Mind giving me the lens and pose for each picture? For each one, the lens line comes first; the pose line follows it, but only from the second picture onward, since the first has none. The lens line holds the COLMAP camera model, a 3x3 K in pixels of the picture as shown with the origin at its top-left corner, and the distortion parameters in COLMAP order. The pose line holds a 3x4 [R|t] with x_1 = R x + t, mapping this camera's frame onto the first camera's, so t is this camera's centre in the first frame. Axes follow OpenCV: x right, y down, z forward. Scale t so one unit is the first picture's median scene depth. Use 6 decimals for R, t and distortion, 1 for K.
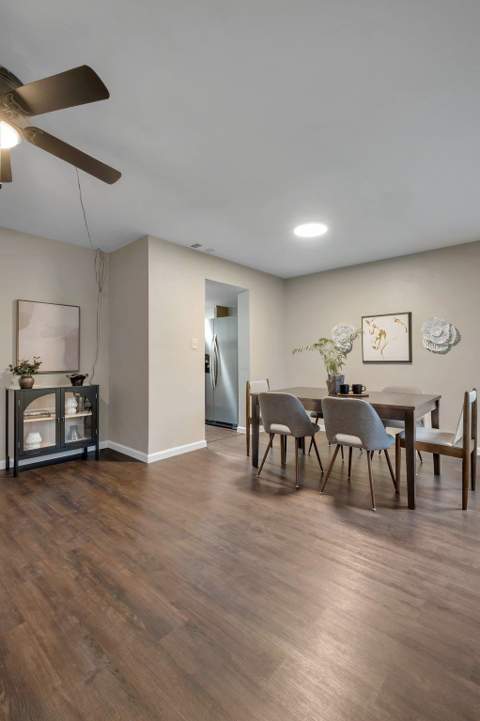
lens RADIAL K [[327.9, 0, 240.9], [0, 327.9, 355.2], [0, 0, 1]] dist [-0.004461, 0.000117]
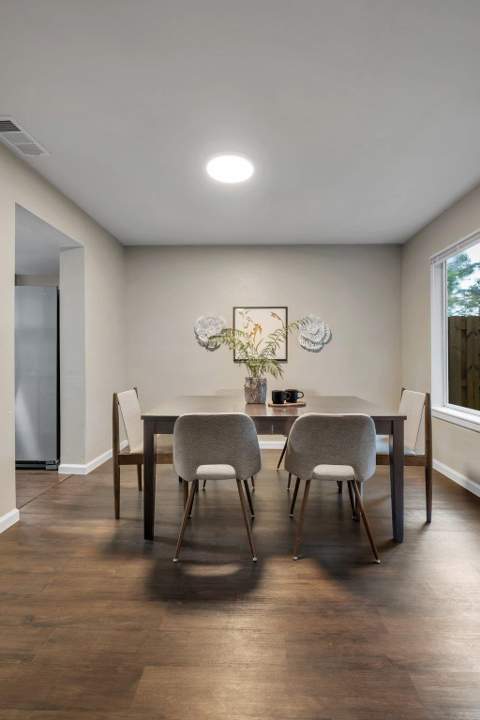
lens RADIAL K [[327.4, 0, 257.1], [0, 327.4, 360.2], [0, 0, 1]] dist [-0.004461, 0.000117]
pose [[0.758079, -0.001987, 0.652160, -0.163218], [-0.013385, 0.999737, 0.018604, 0.004054], [-0.652026, -0.022833, 0.757853, 0.366030]]
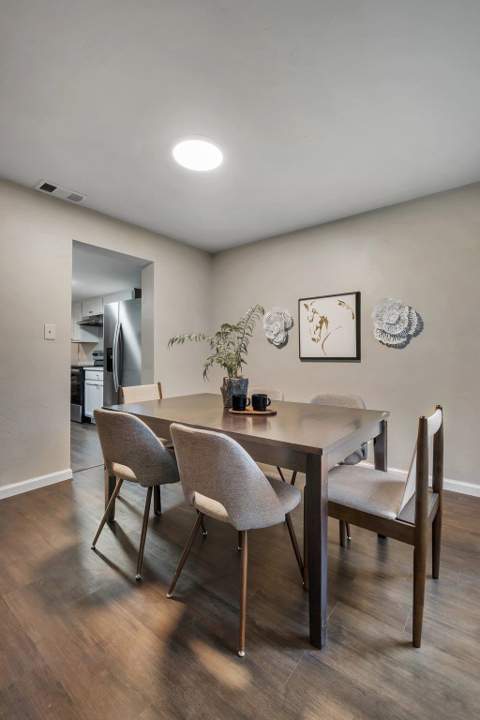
lens RADIAL K [[327.4, 0, 236.7], [0, 327.4, 353.2], [0, 0, 1]] dist [-0.004461, 0.000117]
pose [[0.998583, 0.005528, 0.052933, 0.216624], [-0.005856, 0.999965, 0.006051, 0.004505], [-0.052897, -0.006353, 0.998580, 0.293578]]
